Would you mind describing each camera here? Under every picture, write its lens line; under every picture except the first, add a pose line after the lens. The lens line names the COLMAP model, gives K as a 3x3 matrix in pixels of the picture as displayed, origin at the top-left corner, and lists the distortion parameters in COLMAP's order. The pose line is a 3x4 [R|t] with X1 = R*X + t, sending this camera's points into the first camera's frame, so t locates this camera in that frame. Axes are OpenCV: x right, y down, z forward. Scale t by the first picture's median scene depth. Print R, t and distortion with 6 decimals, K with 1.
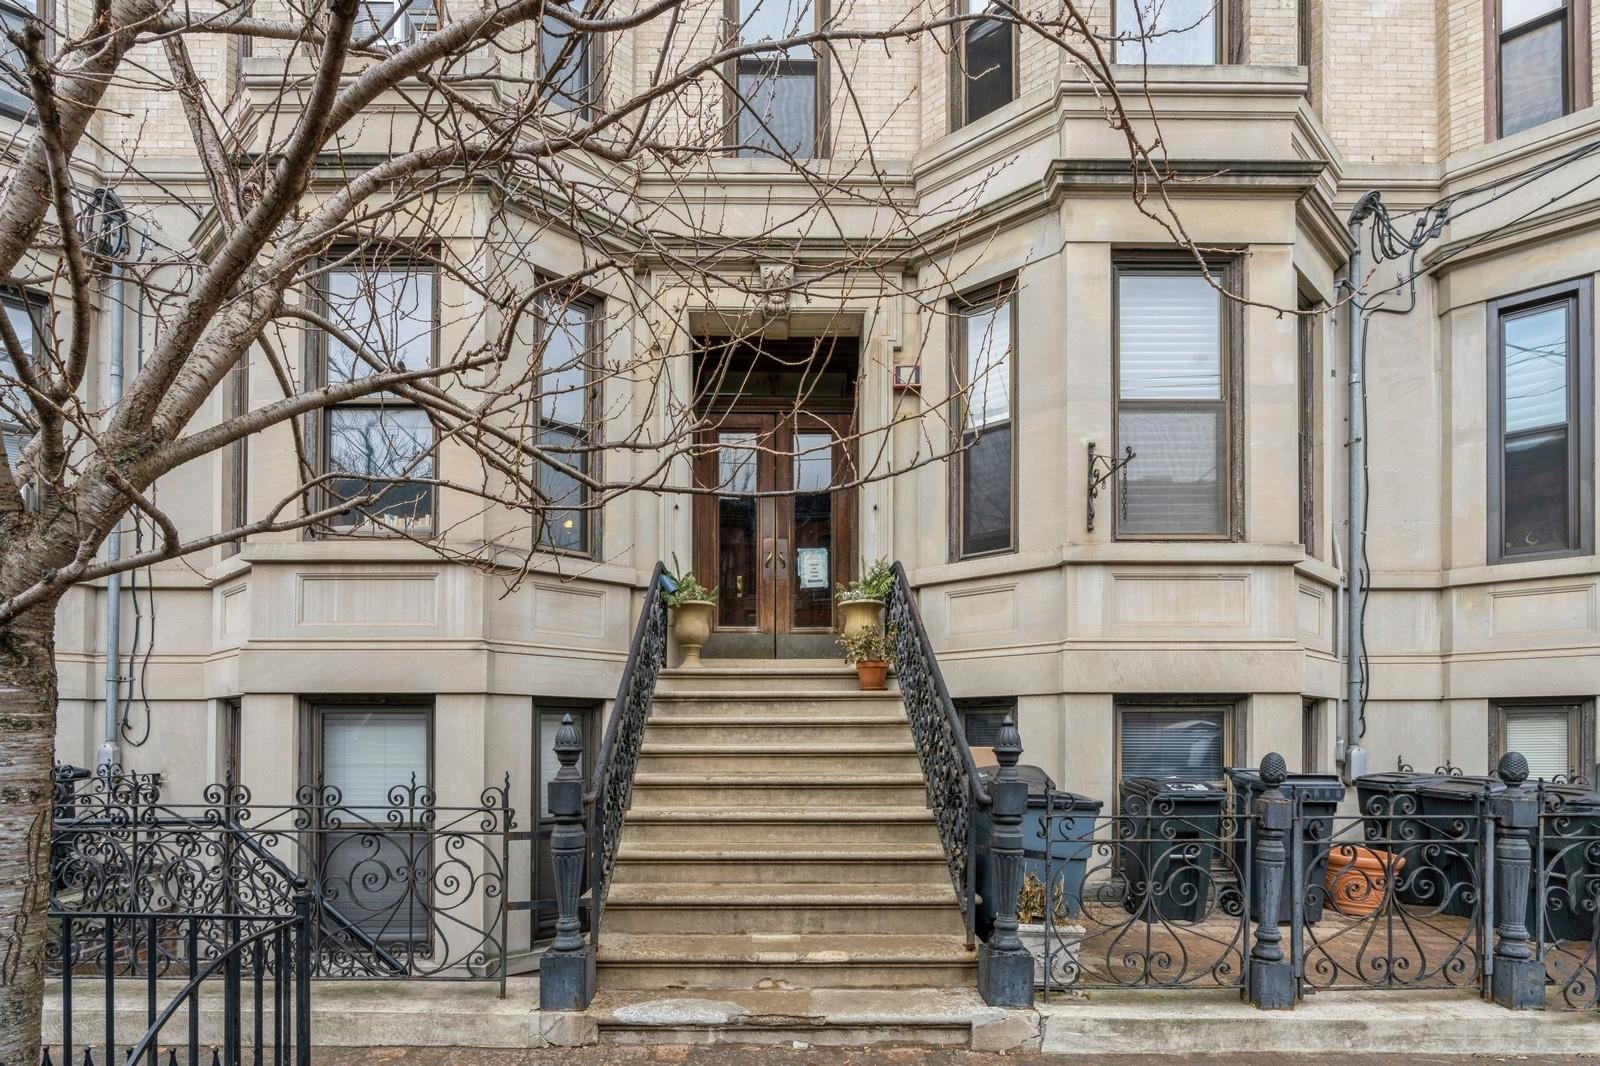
lens RADIAL K [[725.6, 0, 801.2], [0, 725.6, 527.6], [0, 0, 1]] dist [-0.003555, 0.000717]
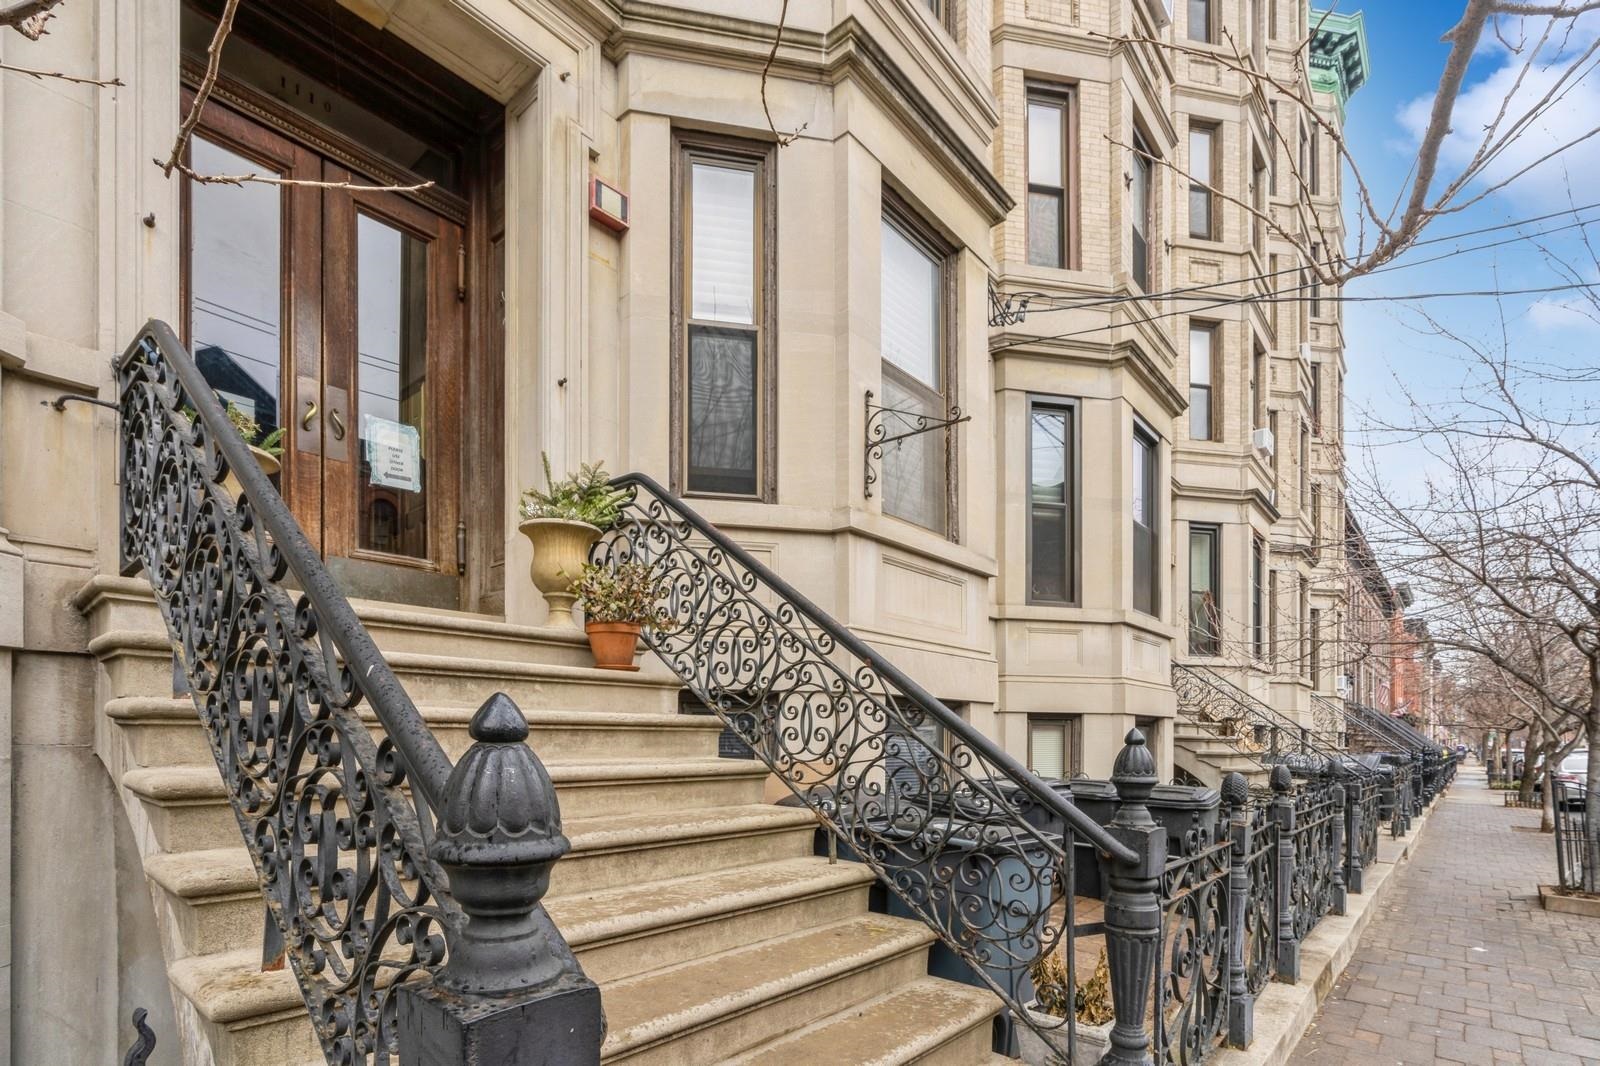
lens RADIAL K [[748.3, 0, 799.8], [0, 748.3, 650.3], [0, 0, 1]] dist [-0.029275, 0.000271]
pose [[0.684882, 0.090550, 0.723006, -0.185890], [-0.221476, 0.971172, 0.088167, 0.088190], [-0.694179, -0.220513, 0.685193, 0.346419]]
